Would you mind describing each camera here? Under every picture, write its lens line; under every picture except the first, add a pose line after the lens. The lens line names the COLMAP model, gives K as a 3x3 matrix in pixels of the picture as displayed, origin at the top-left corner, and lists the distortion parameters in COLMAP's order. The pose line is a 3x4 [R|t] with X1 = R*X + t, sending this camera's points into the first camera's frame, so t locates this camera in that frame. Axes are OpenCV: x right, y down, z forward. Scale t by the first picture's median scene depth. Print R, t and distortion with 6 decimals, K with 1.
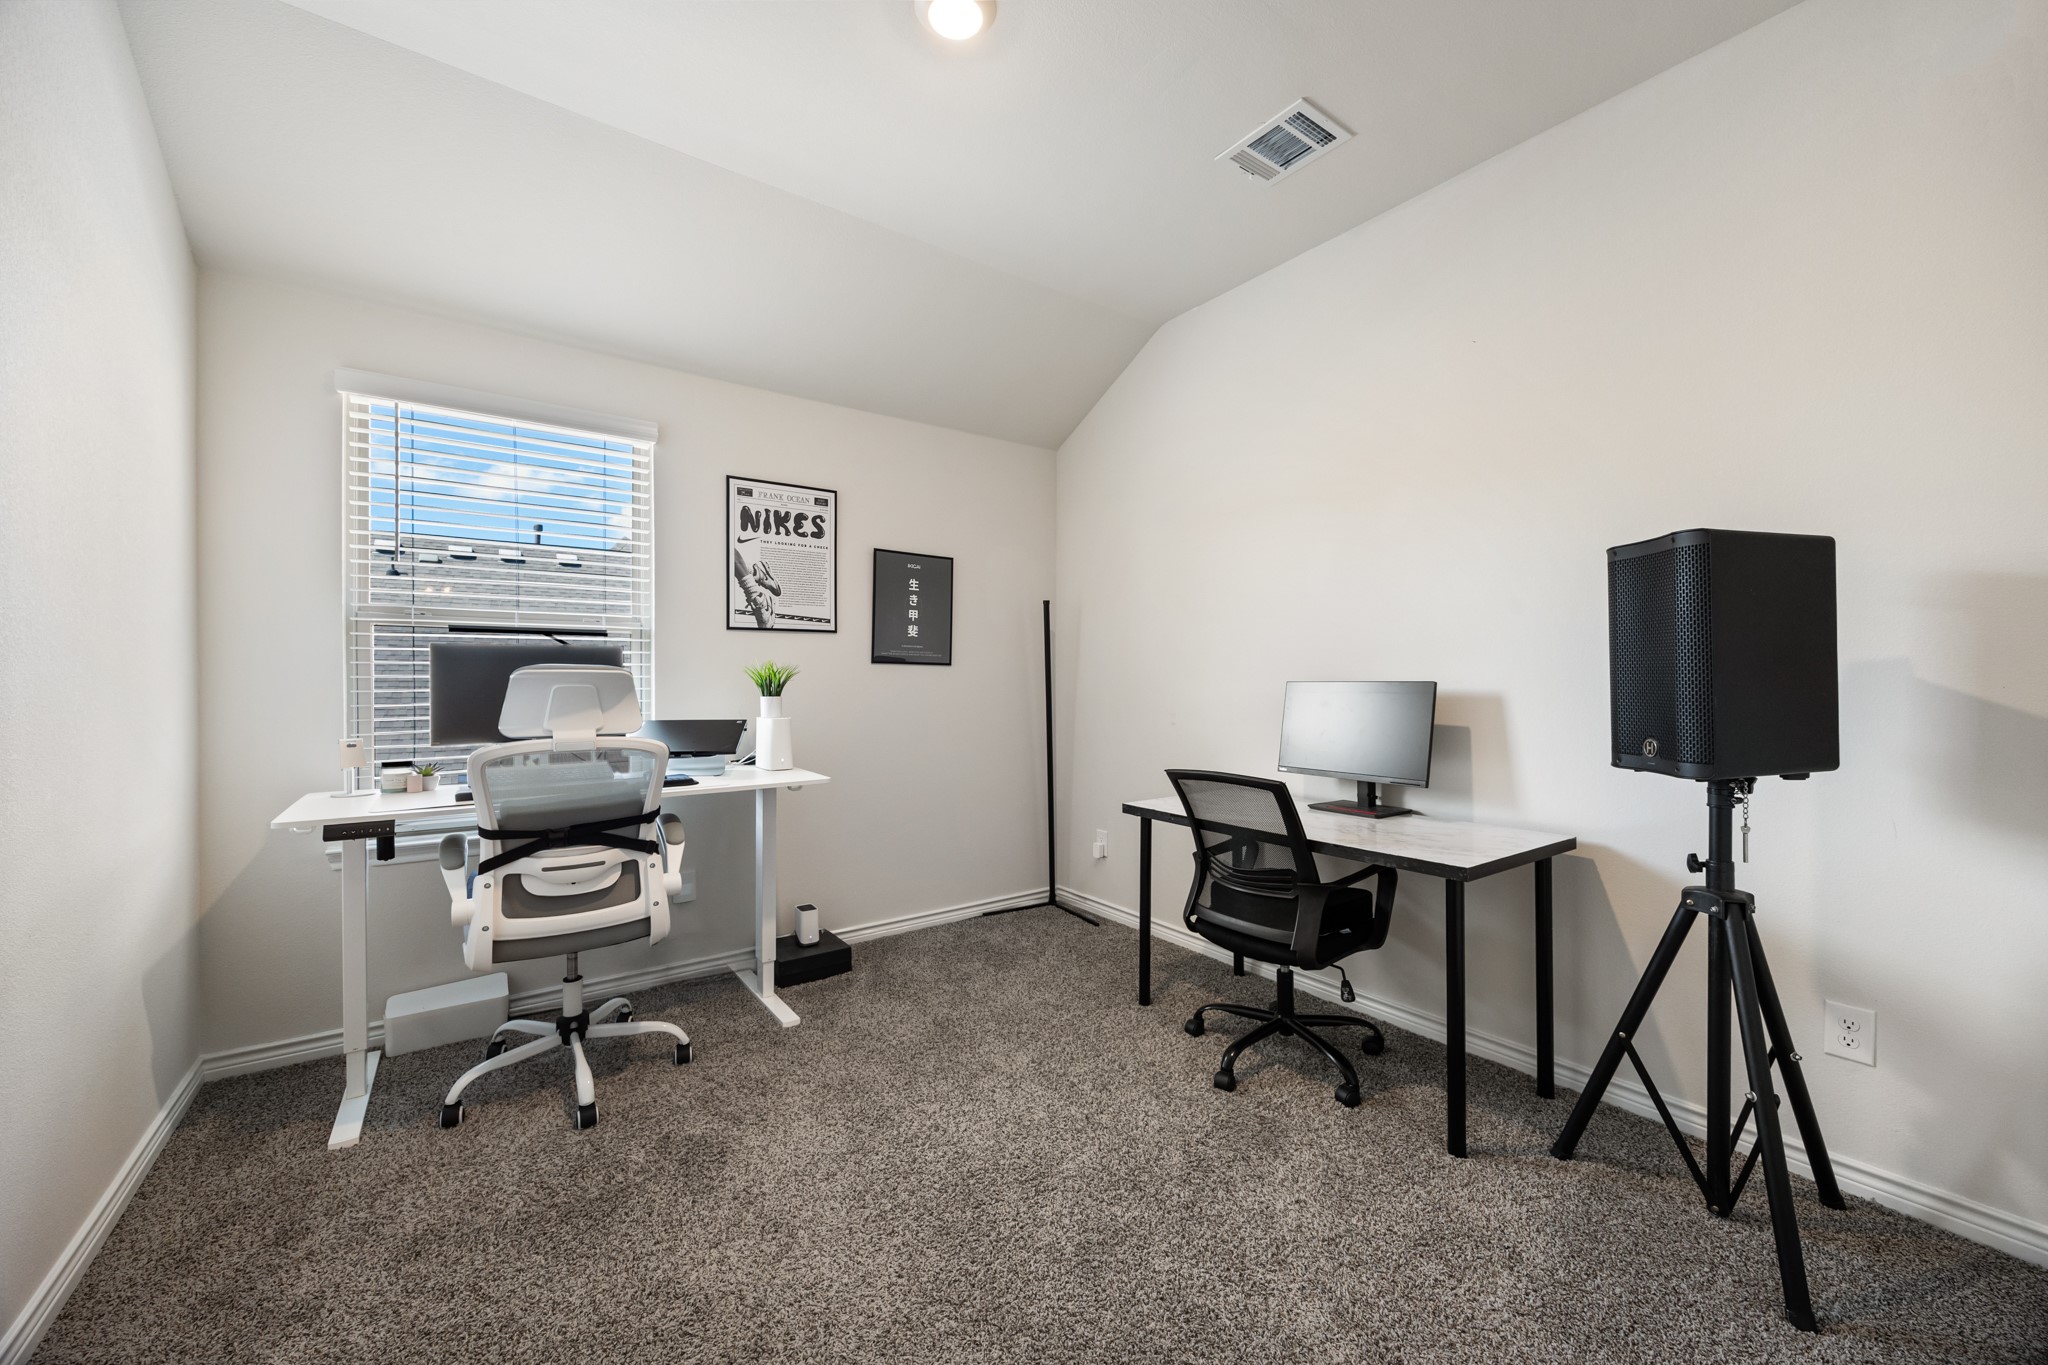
lens RADIAL K [[780.5, 0, 1018.8], [0, 780.5, 686.1], [0, 0, 1]] dist [-0.003588, 0.000263]
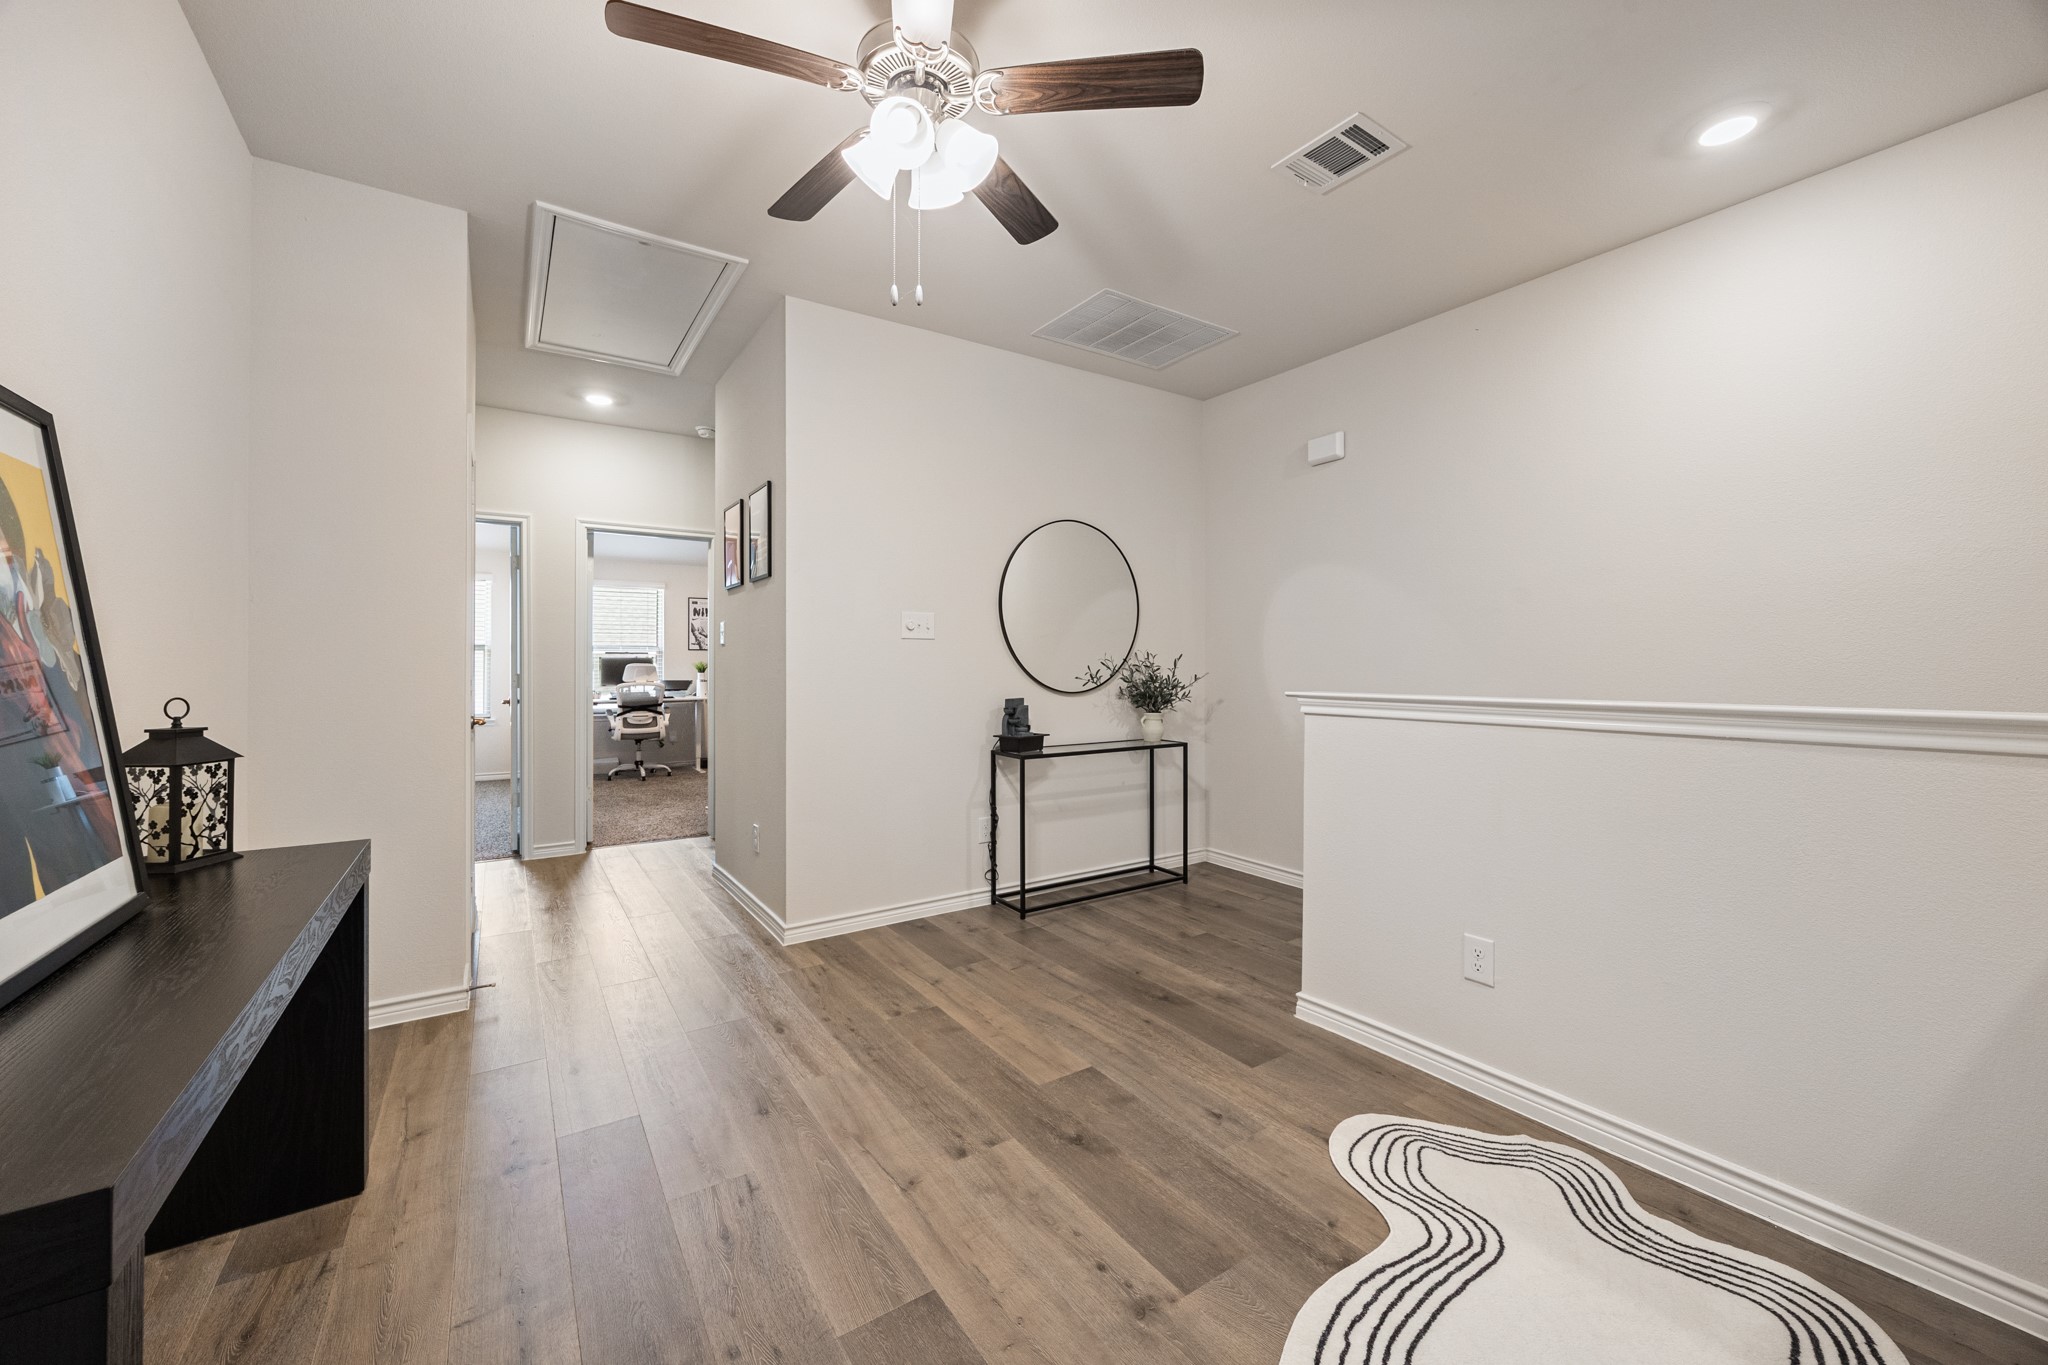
lens RADIAL K [[780.5, 0, 1020.8], [0, 780.5, 668.8], [0, 0, 1]] dist [-0.003588, 0.000263]
pose [[0.999423, 0.006947, -0.033243, 1.350752], [-0.006858, 0.999973, 0.002787, -0.024792], [0.033262, -0.002558, 0.999443, -2.624026]]
